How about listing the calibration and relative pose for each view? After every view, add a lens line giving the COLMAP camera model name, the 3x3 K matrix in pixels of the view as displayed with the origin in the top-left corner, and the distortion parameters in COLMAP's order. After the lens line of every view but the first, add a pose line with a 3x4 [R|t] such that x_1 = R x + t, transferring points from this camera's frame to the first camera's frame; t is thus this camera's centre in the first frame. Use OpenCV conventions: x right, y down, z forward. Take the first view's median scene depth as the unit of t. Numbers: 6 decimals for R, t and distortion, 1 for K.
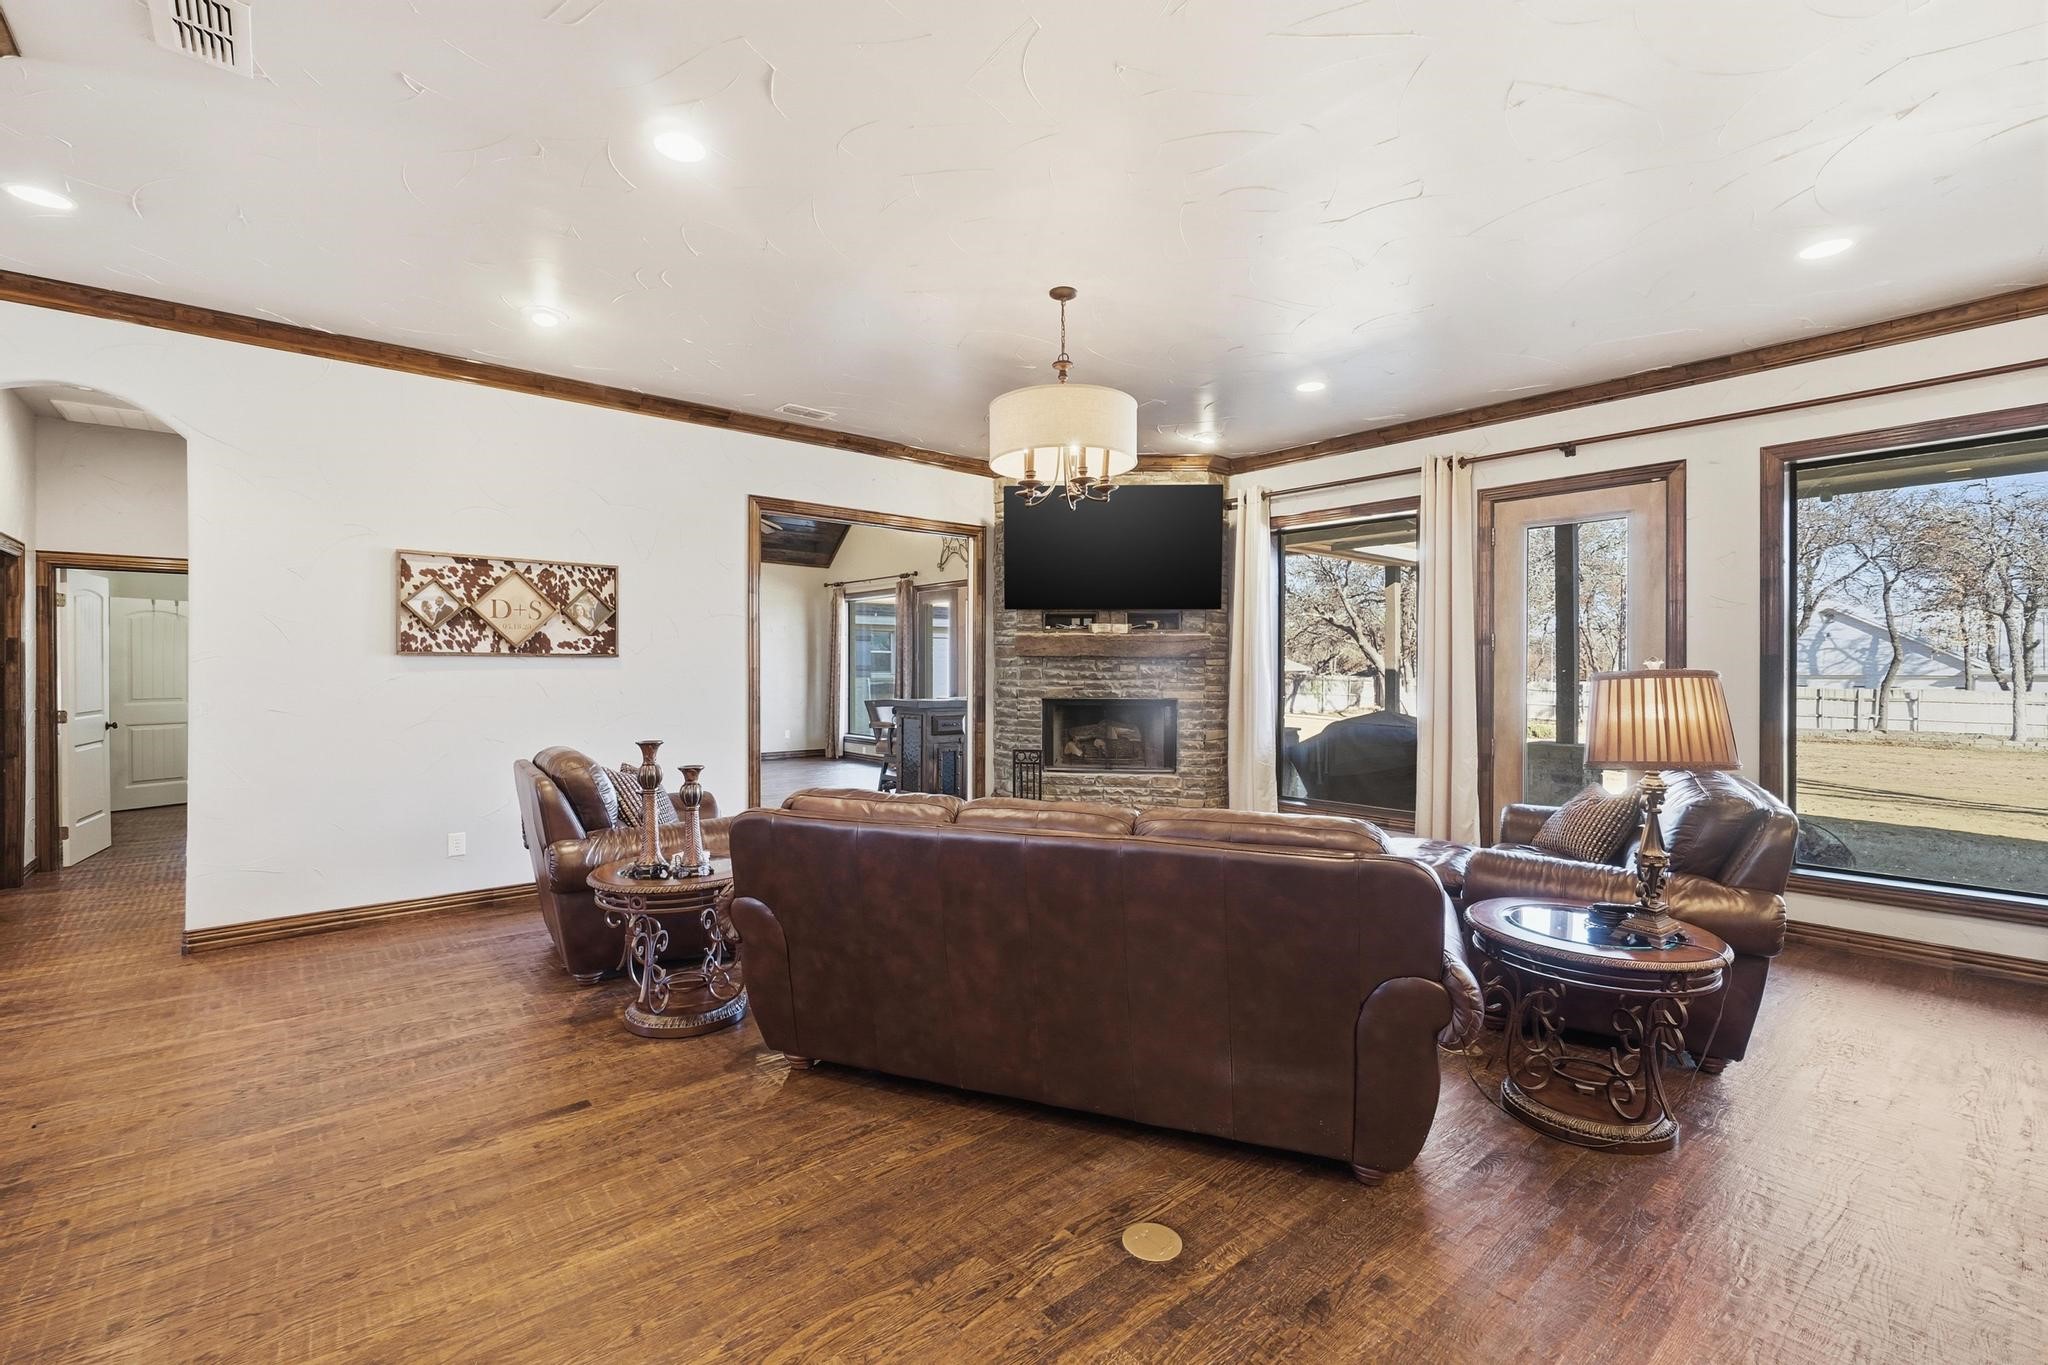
lens RADIAL K [[883.8, 0, 1009.6], [0, 883.8, 675.1], [0, 0, 1]] dist [-0.007440, 0.000170]
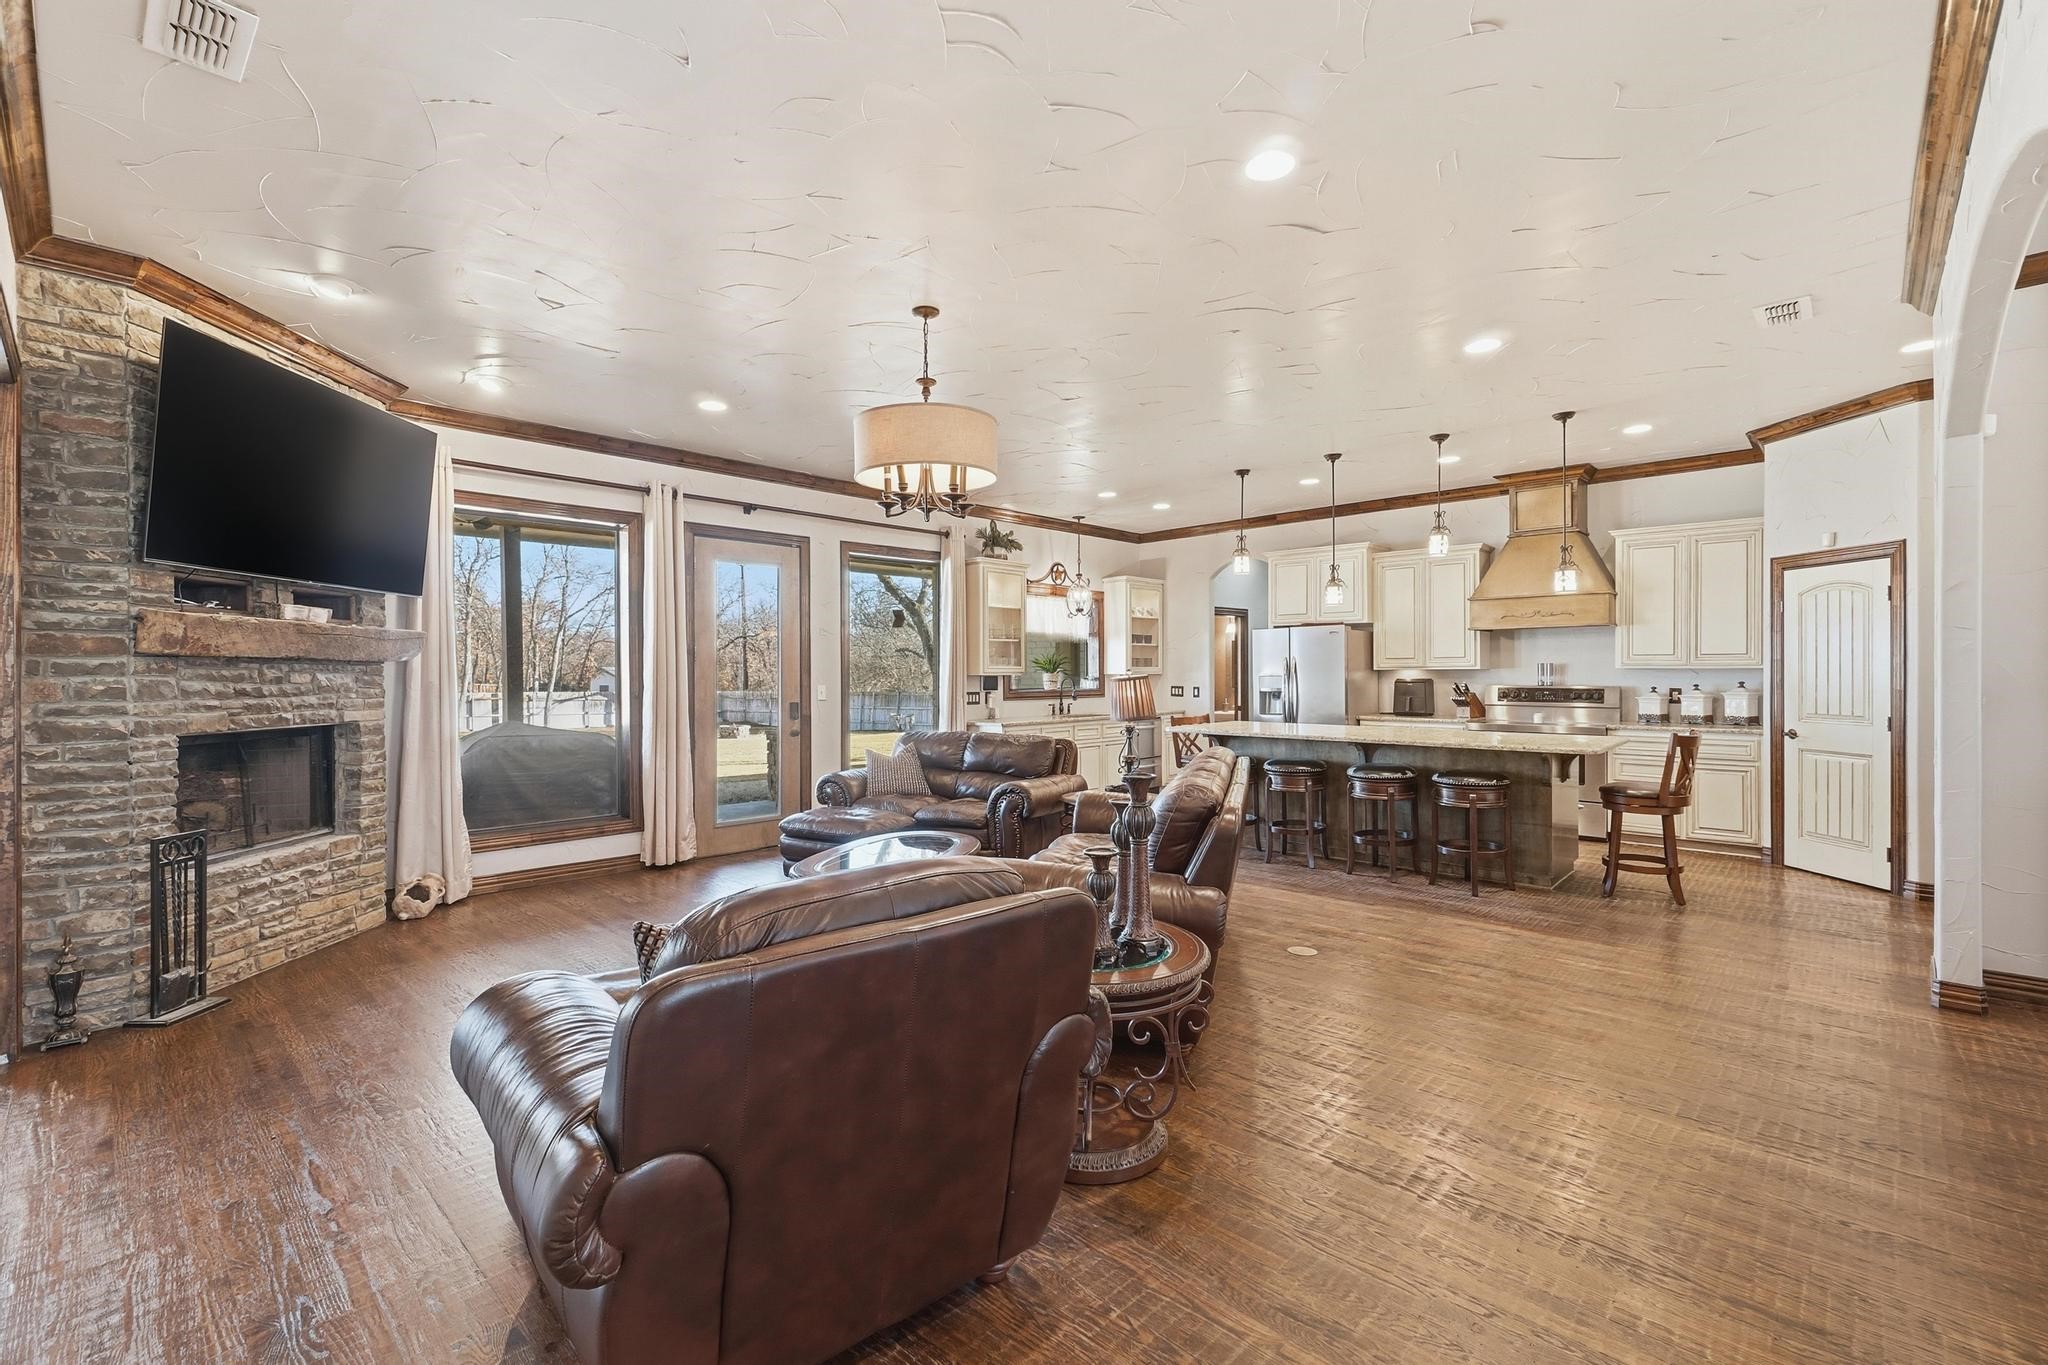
lens RADIAL K [[883.8, 0, 1009.6], [0, 883.8, 675.1], [0, 0, 1]] dist [-0.007440, 0.000170]
pose [[-0.107772, -0.004485, 0.994166, -0.554429], [0.010729, 0.999926, 0.005674, -0.007898], [-0.994118, 0.011278, -0.107716, 0.576859]]
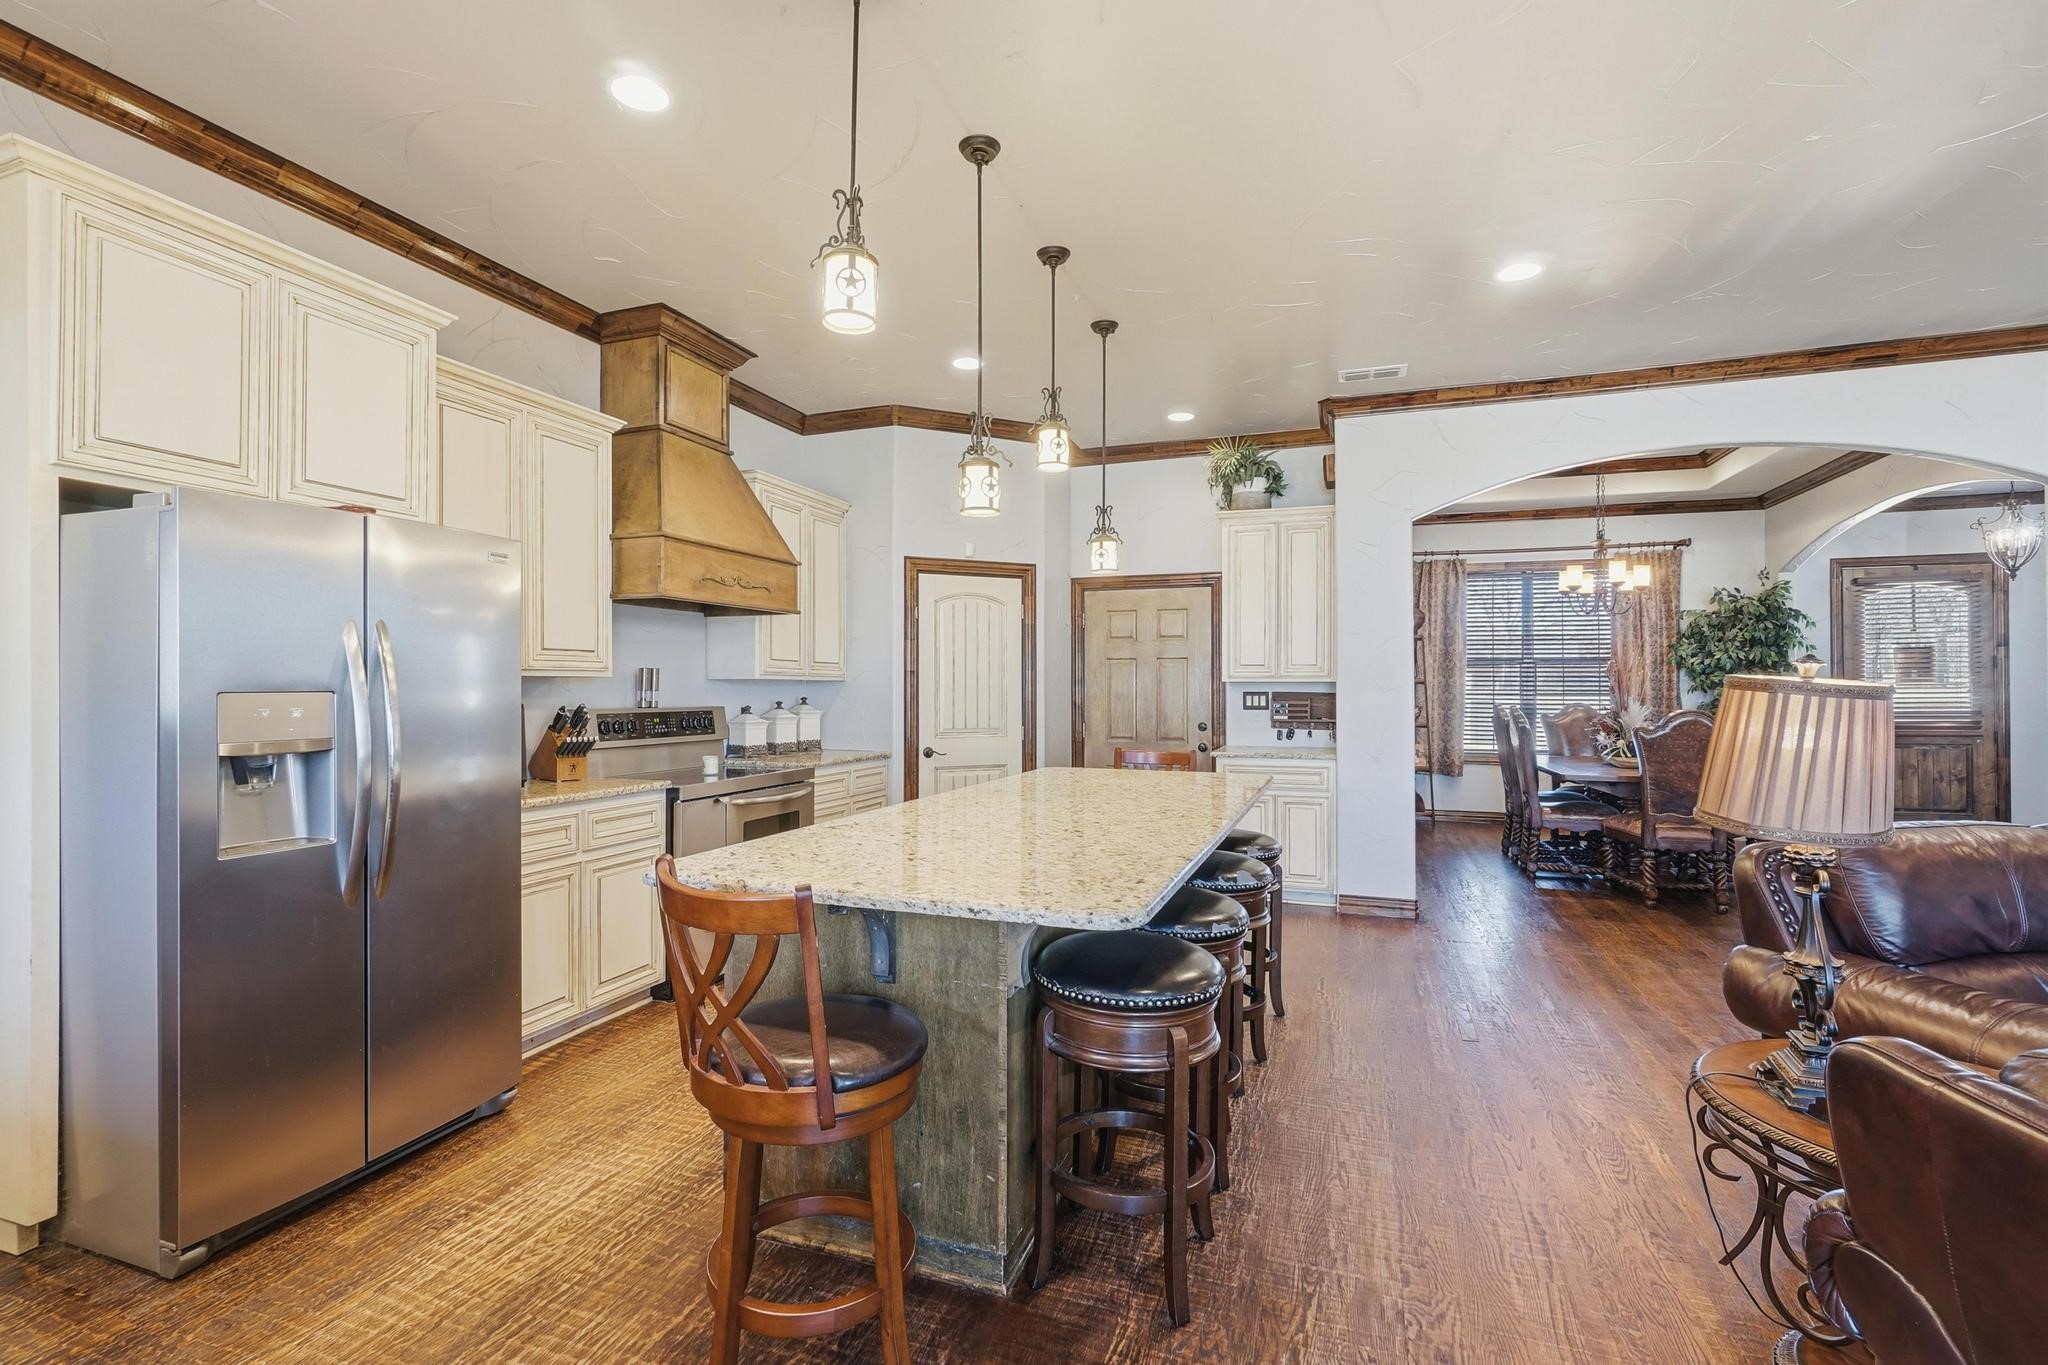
lens RADIAL K [[928.8, 0, 1014.4], [0, 928.8, 683.8], [0, 0, 1]] dist [0.000152, 0.000232]
pose [[-0.864683, -0.001462, -0.502315, 0.588335], [-0.001948, 0.999998, 0.000442, 0.001058], [0.502314, 0.001361, -0.864684, 0.482641]]
